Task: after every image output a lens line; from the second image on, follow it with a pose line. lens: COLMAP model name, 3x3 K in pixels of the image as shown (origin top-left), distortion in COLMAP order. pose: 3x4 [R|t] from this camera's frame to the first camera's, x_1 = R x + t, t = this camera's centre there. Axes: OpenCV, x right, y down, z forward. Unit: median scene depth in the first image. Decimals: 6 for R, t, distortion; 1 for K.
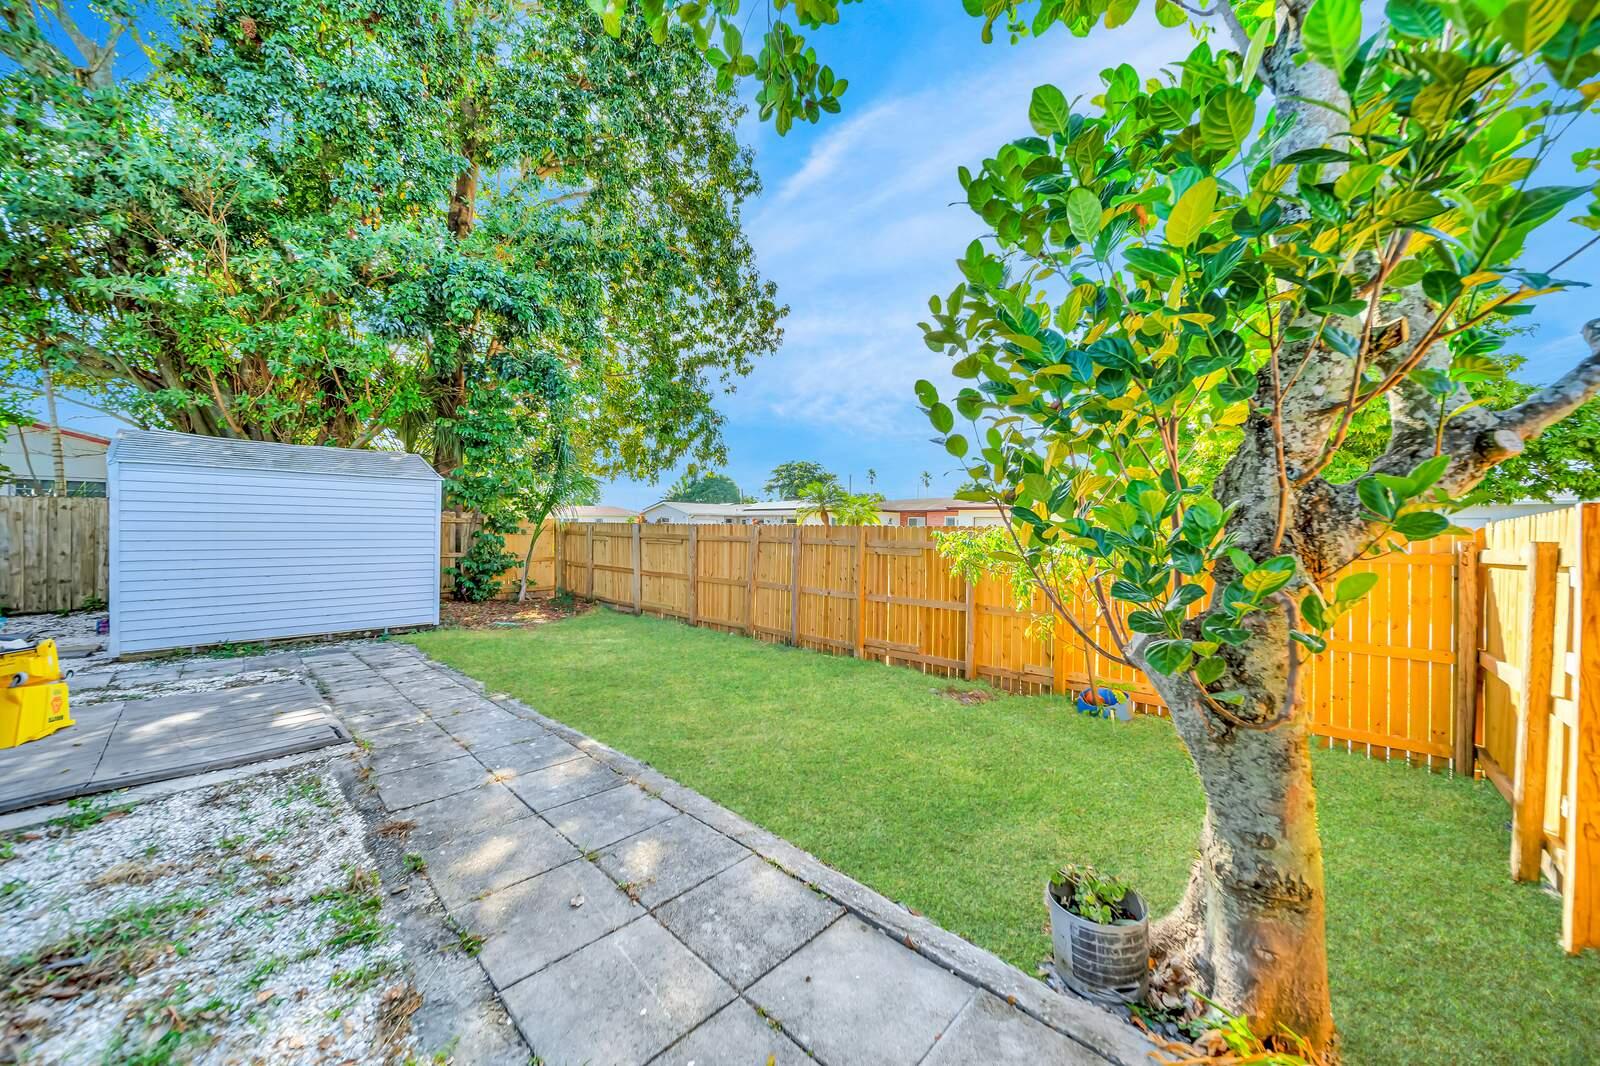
lens RADIAL K [[565.6, 0, 794.0], [0, 565.6, 532.7], [0, 0, 1]] dist [-0.001173, -0.000191]
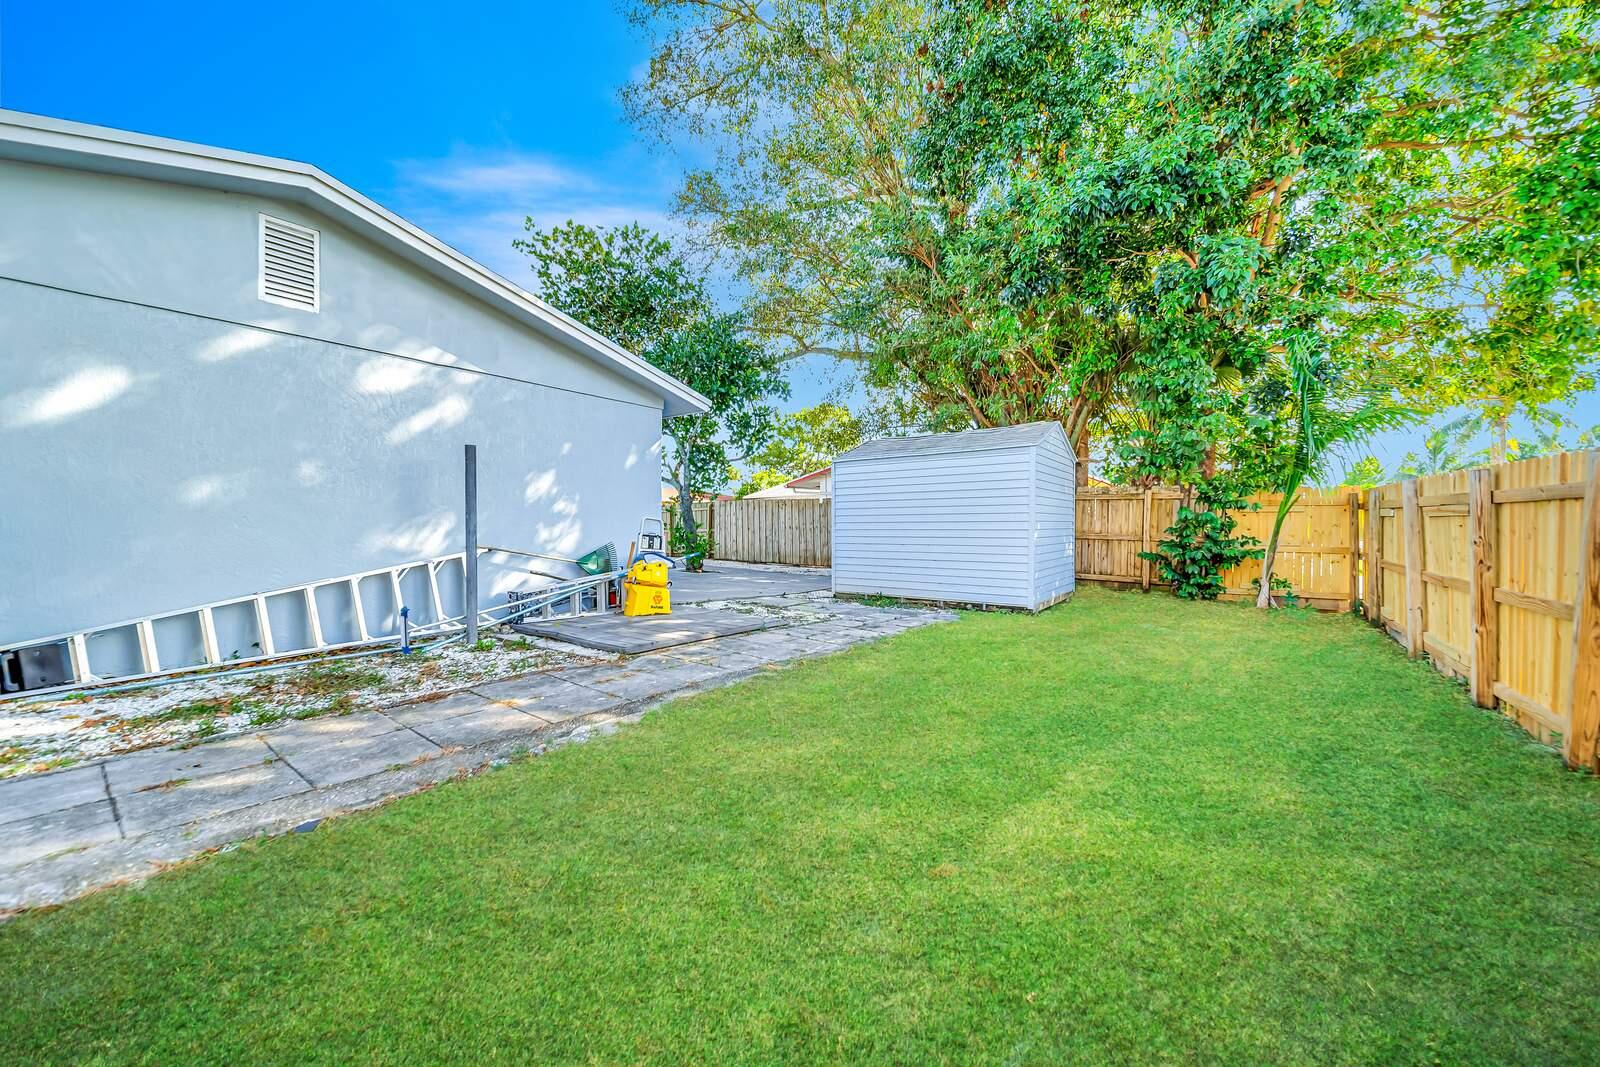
lens RADIAL K [[565.6, 0, 794.0], [0, 565.6, 533.2], [0, 0, 1]] dist [-0.001173, -0.000191]
pose [[0.116483, 0.003876, -0.993185, 0.654676], [0.002576, 0.999988, 0.004204, 0.099854], [0.993189, -0.003048, 0.116471, 1.448304]]
